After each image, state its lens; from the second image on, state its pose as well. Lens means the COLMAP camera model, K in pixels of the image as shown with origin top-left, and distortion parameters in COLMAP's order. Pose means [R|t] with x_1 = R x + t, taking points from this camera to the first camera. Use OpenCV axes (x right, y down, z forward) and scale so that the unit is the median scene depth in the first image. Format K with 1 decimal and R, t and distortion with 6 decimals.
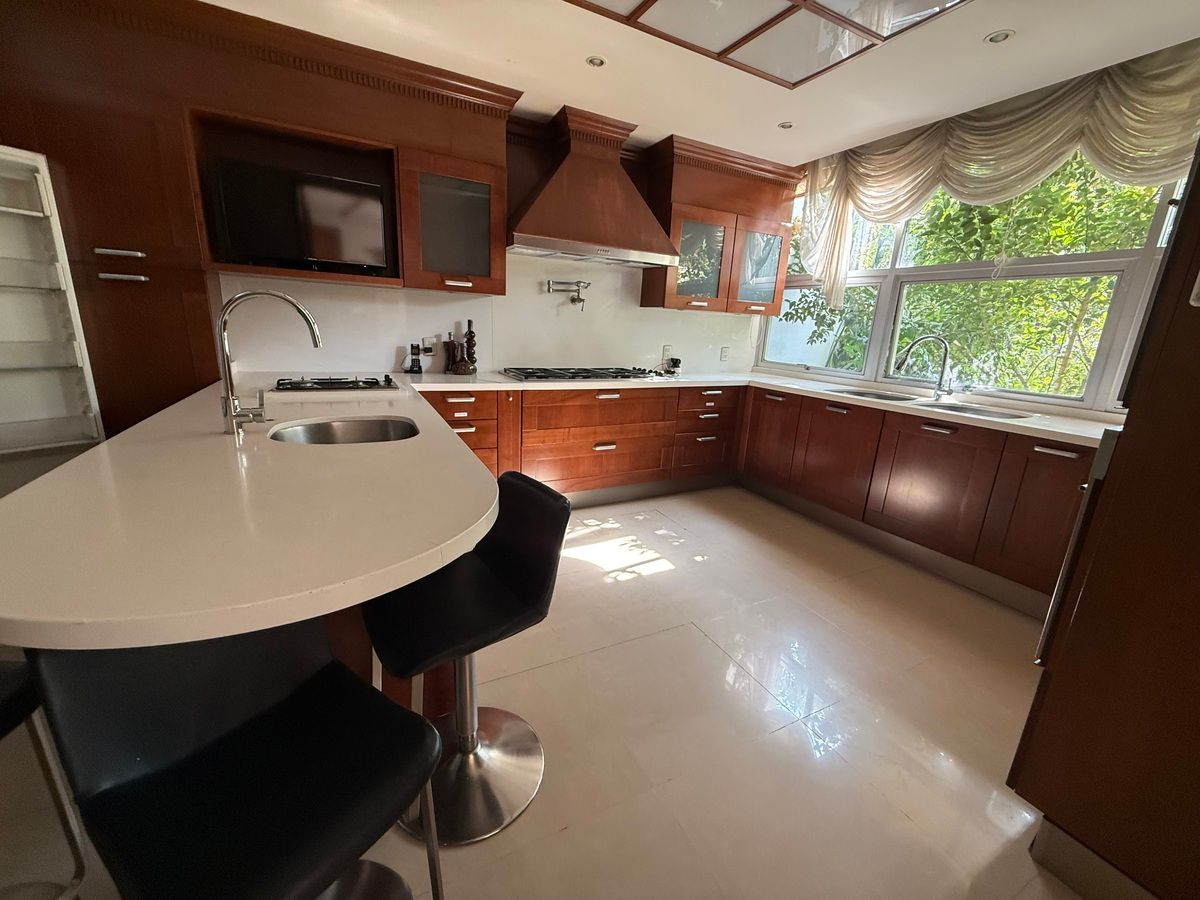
lens RADIAL K [[476.1, 0, 596.0], [0, 476.1, 448.5], [0, 0, 1]] dist [0.000759, 0.000041]
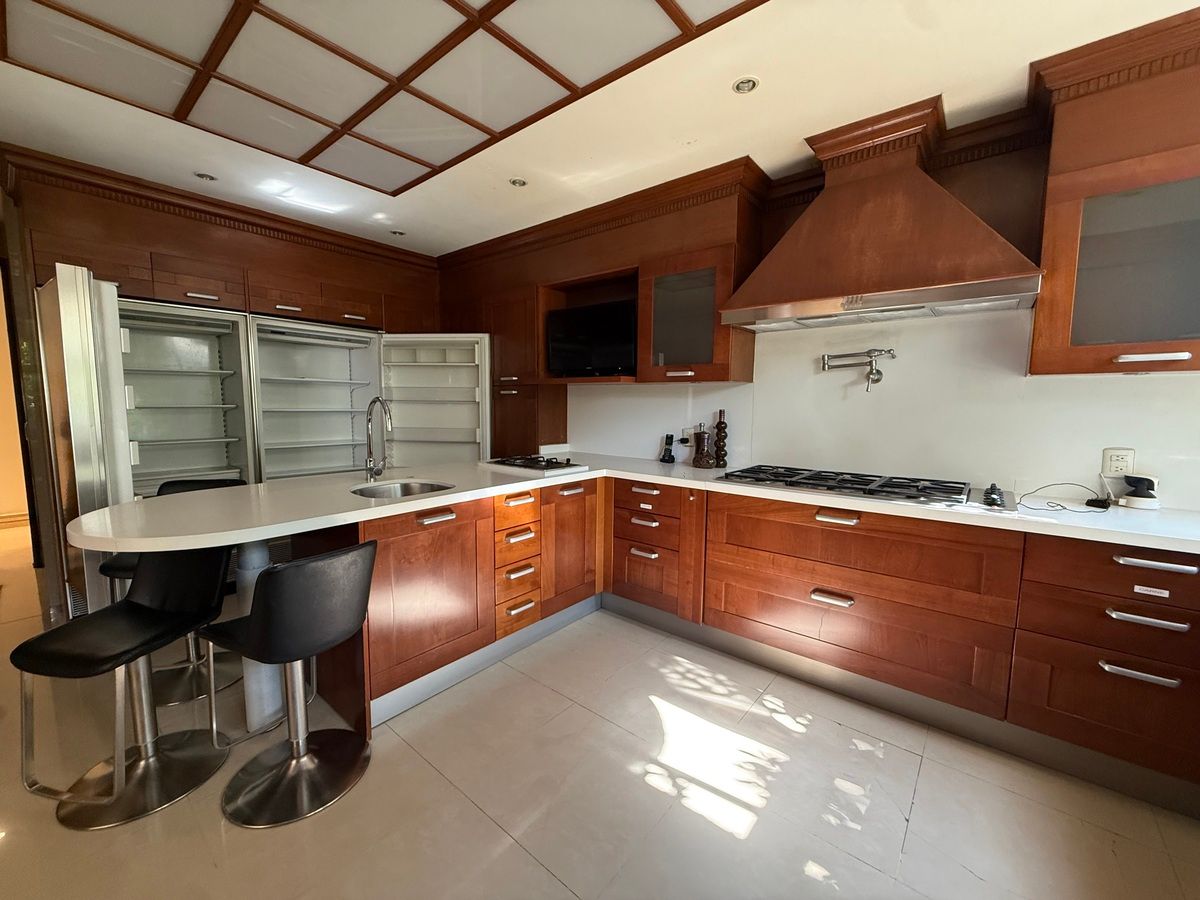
lens RADIAL K [[476.1, 0, 596.5], [0, 476.1, 450.1], [0, 0, 1]] dist [0.000759, 0.000041]
pose [[0.393763, 0.046686, -0.918026, 0.484497], [-0.217324, 0.975124, -0.043626, -0.104062], [0.893152, 0.216687, 0.394114, 0.448334]]
